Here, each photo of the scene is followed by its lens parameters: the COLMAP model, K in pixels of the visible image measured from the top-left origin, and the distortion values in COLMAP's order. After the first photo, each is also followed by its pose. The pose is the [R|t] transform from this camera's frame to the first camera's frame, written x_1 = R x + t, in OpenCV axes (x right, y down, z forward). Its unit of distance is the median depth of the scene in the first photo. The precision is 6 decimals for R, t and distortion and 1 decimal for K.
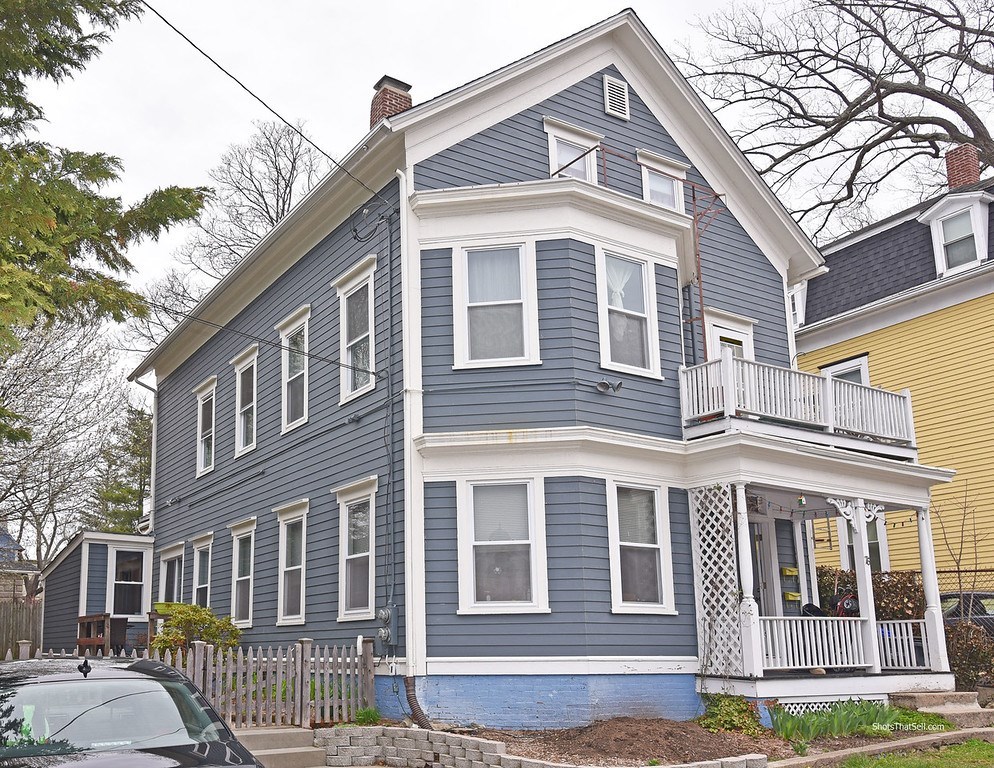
lens RADIAL K [[971.6, 0, 495.9], [0, 971.6, 473.1], [0, 0, 1]] dist [0.000088, -0.003802]
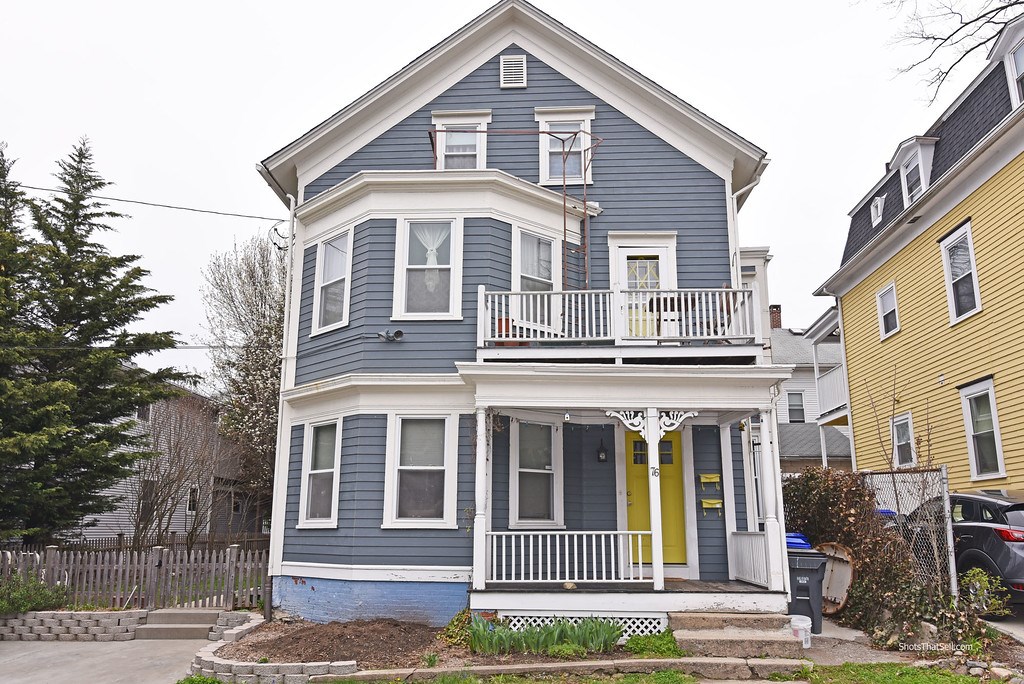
lens RADIAL K [[809.7, 0, 512.0], [0, 809.7, 342.0], [0, 0, 1]] dist [-0.008954, -0.004609]
pose [[0.810420, -0.125554, -0.572238, 0.790821], [0.097953, 0.992055, -0.078942, 0.011545], [0.577603, 0.007923, 0.816280, 0.268350]]
